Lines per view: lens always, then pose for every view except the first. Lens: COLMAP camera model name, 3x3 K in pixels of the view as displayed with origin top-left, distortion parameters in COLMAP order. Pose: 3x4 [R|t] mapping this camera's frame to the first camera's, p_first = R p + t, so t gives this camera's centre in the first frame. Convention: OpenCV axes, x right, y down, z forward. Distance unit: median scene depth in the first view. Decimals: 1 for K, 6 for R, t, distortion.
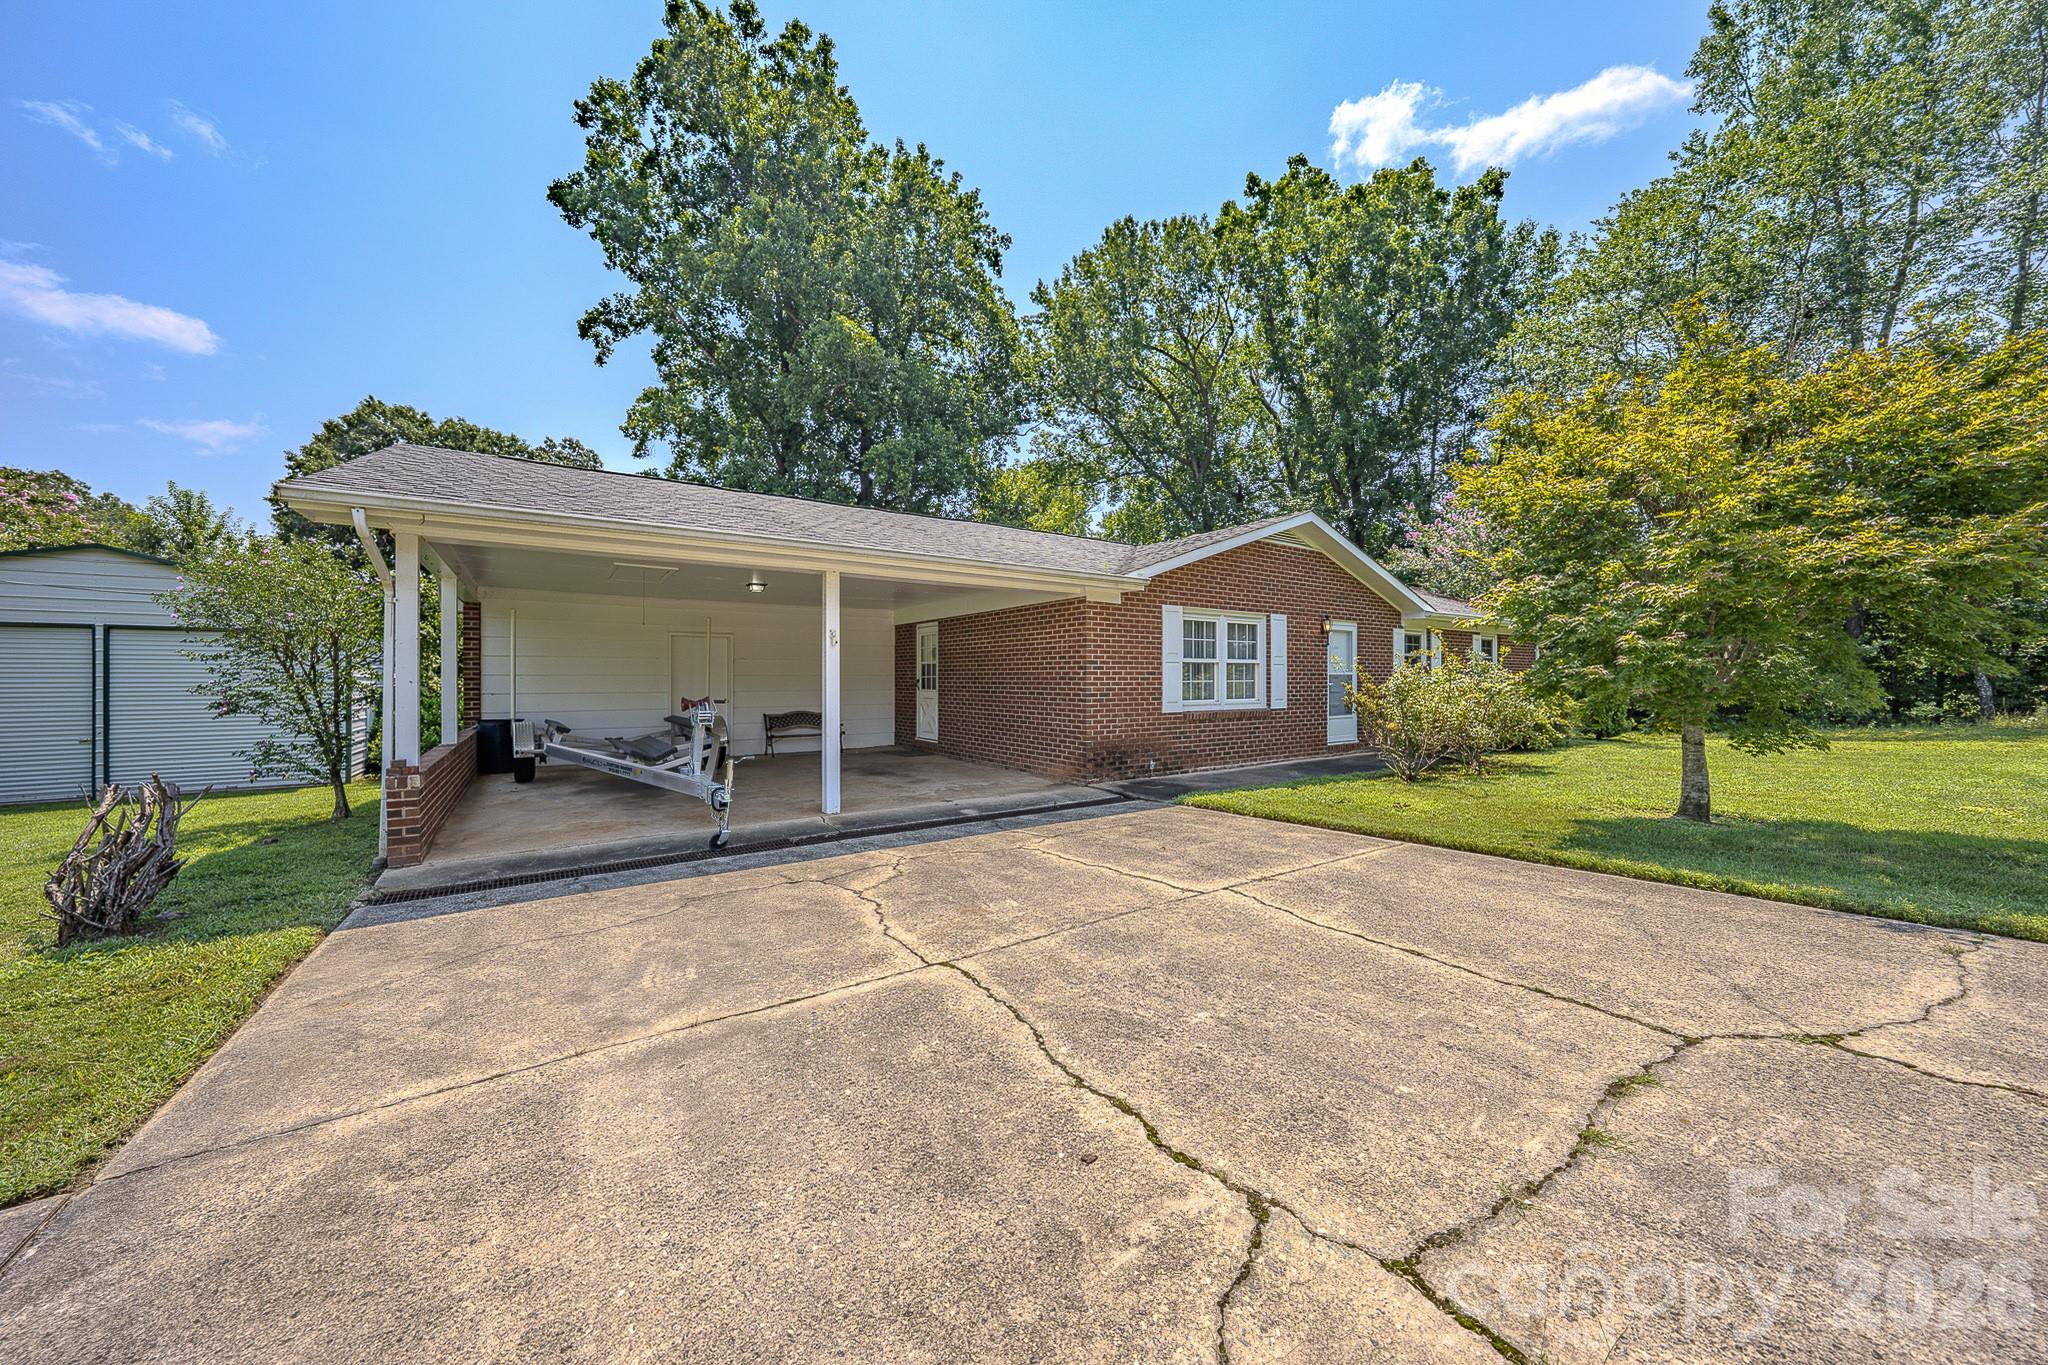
lens RADIAL K [[724.0, 0, 1035.1], [0, 724.0, 678.2], [0, 0, 1]] dist [-0.000025, 0.000086]
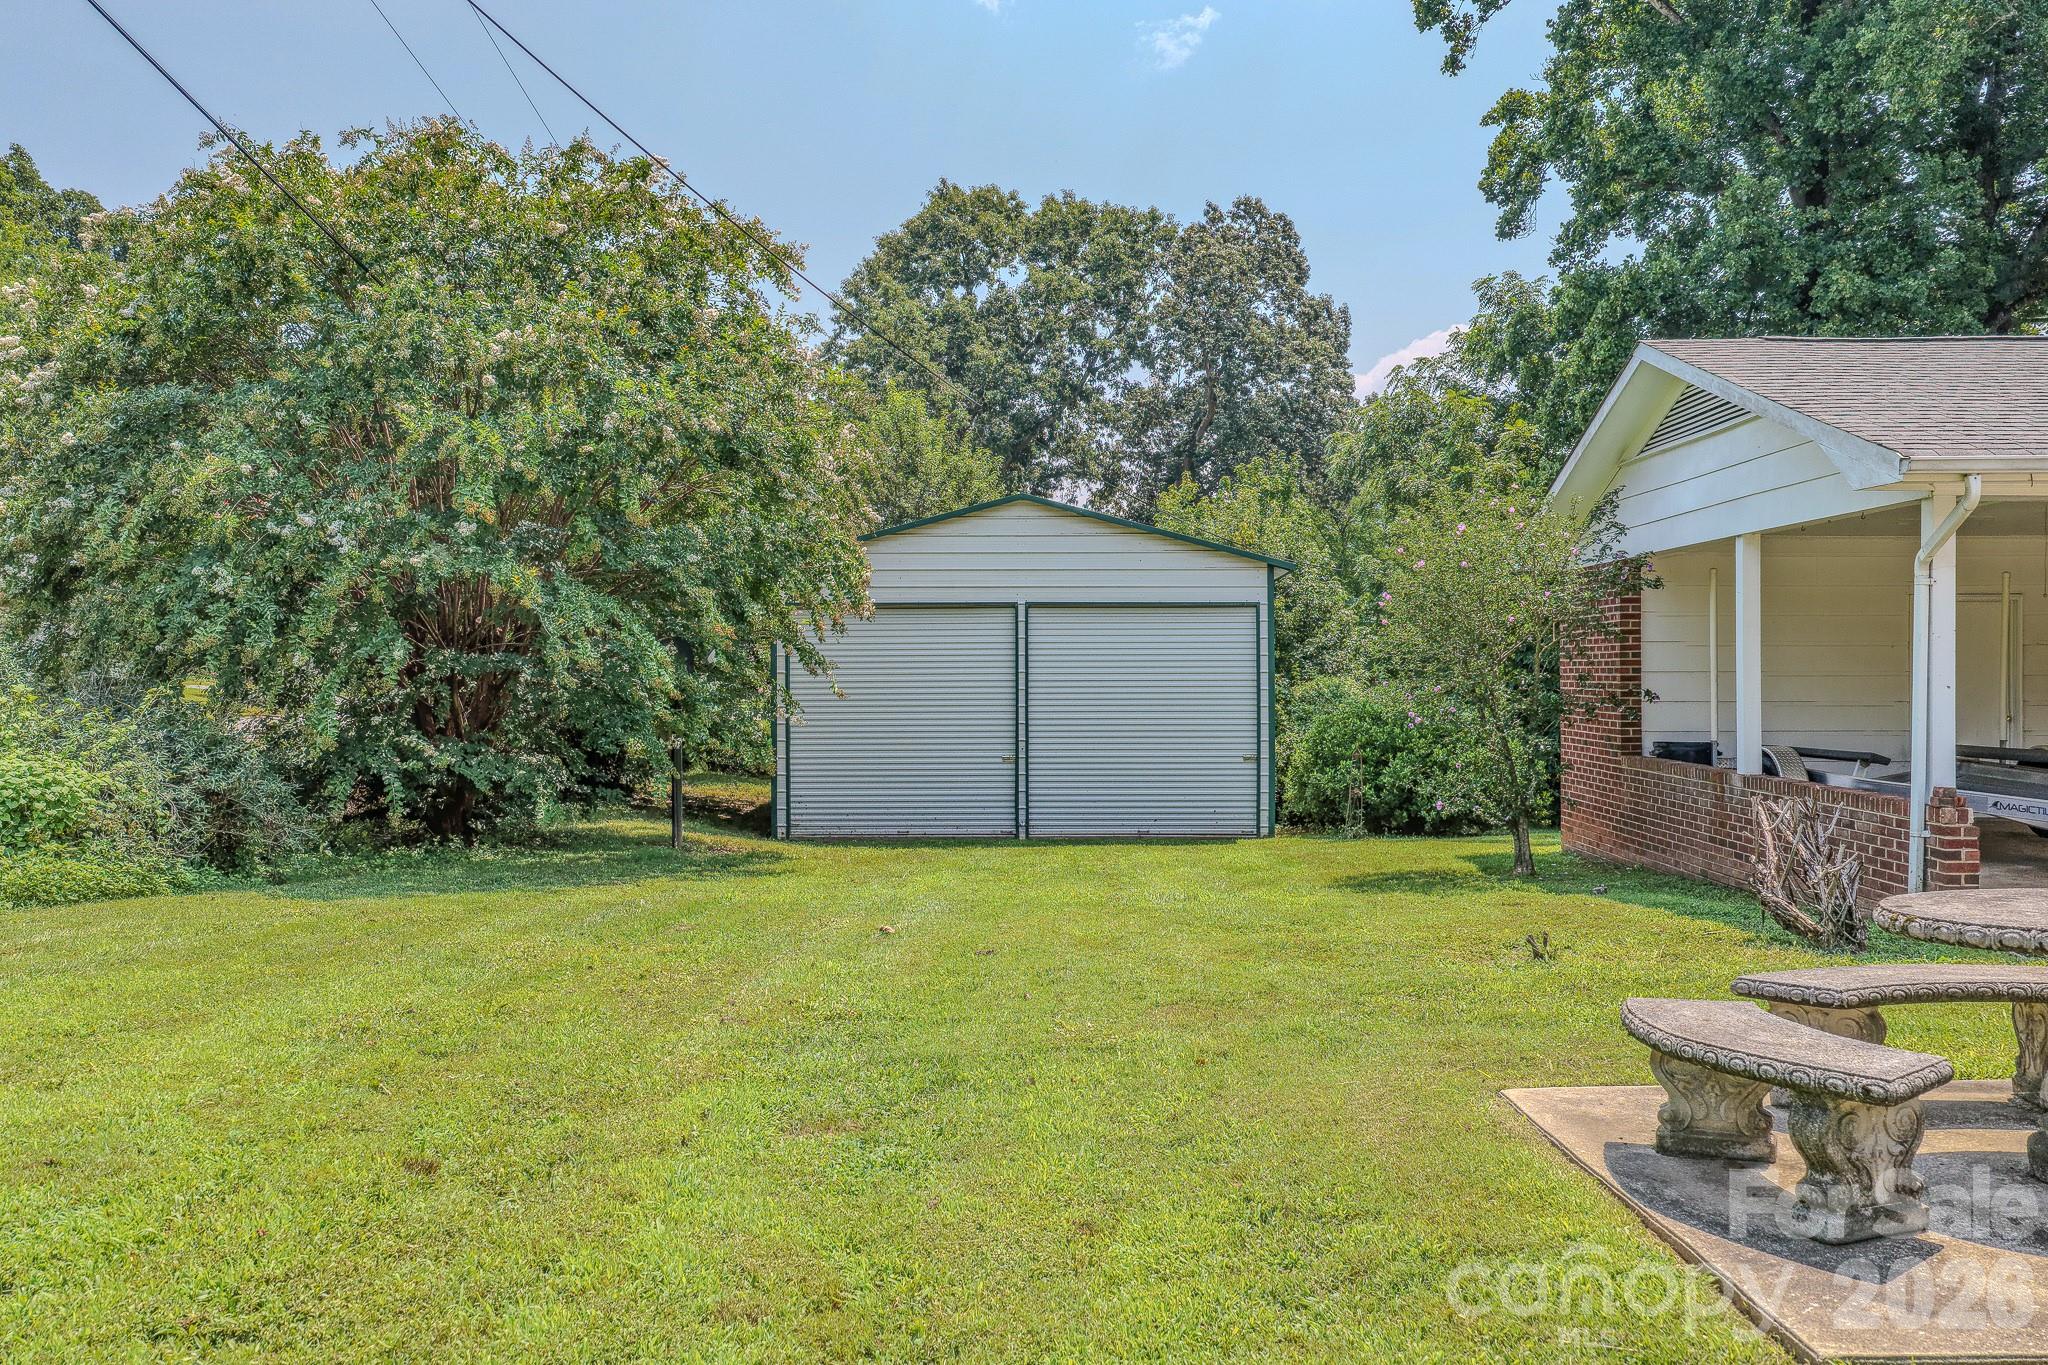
lens RADIAL K [[1745.1, 0, 1024.0], [0, 1745.1, 682.5], [0, 0, 1]] dist [-0.046940, 0.001626]
pose [[0.799494, 0.005399, -0.600650, -0.036630], [-0.001290, 0.999973, 0.007271, -0.000742], [0.600673, -0.005038, 0.799479, -0.069407]]
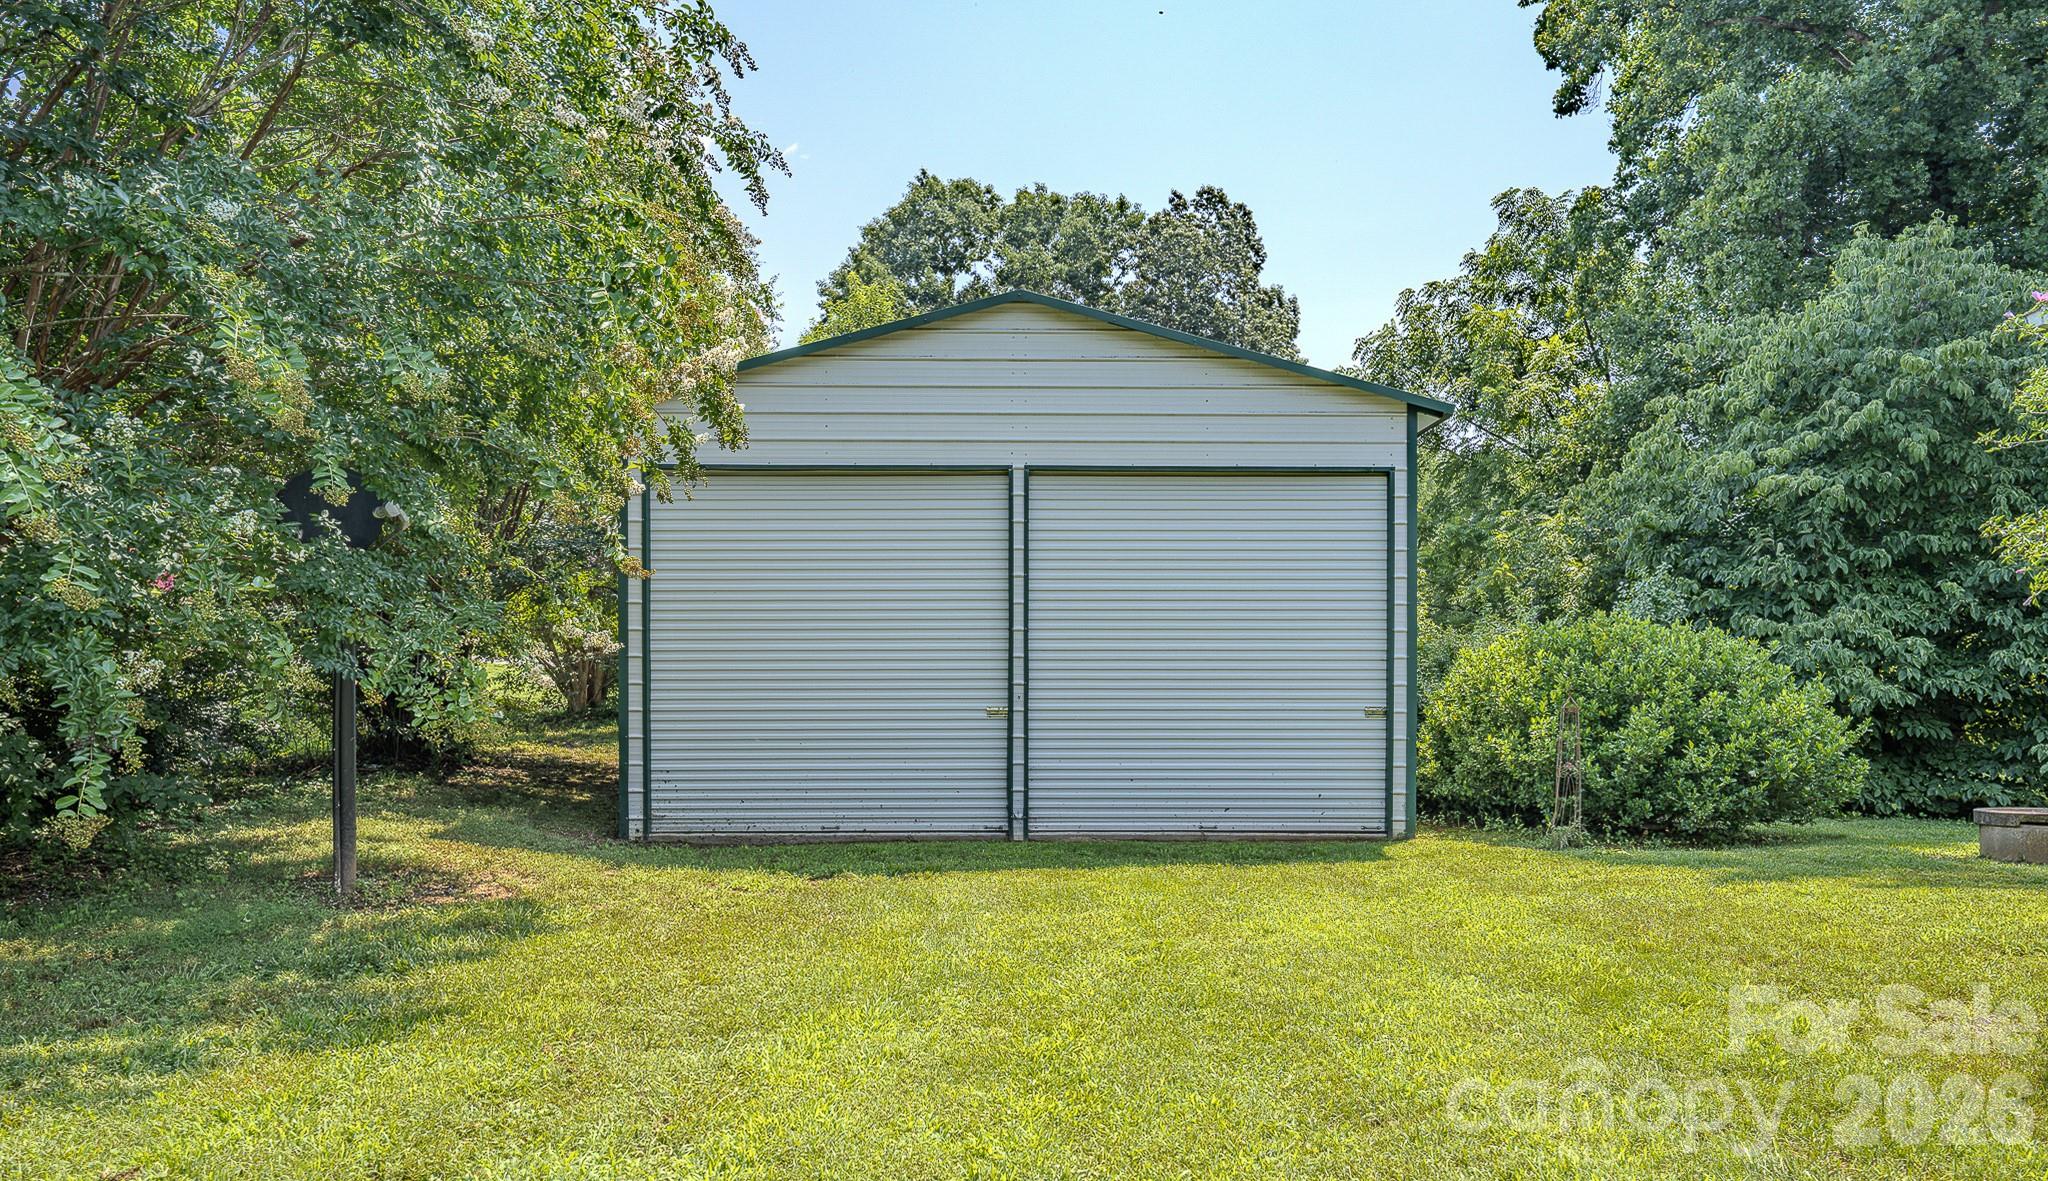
lens RADIAL K [[1462.4, 0, 1107.4], [0, 1462.4, 651.2], [0, 0, 1]] dist [-0.001519, -0.002537]
pose [[0.843561, 0.009937, -0.536942, -0.121485], [-0.006128, 0.999942, 0.008878, 0.006203], [0.536999, -0.004199, 0.843573, 0.038592]]
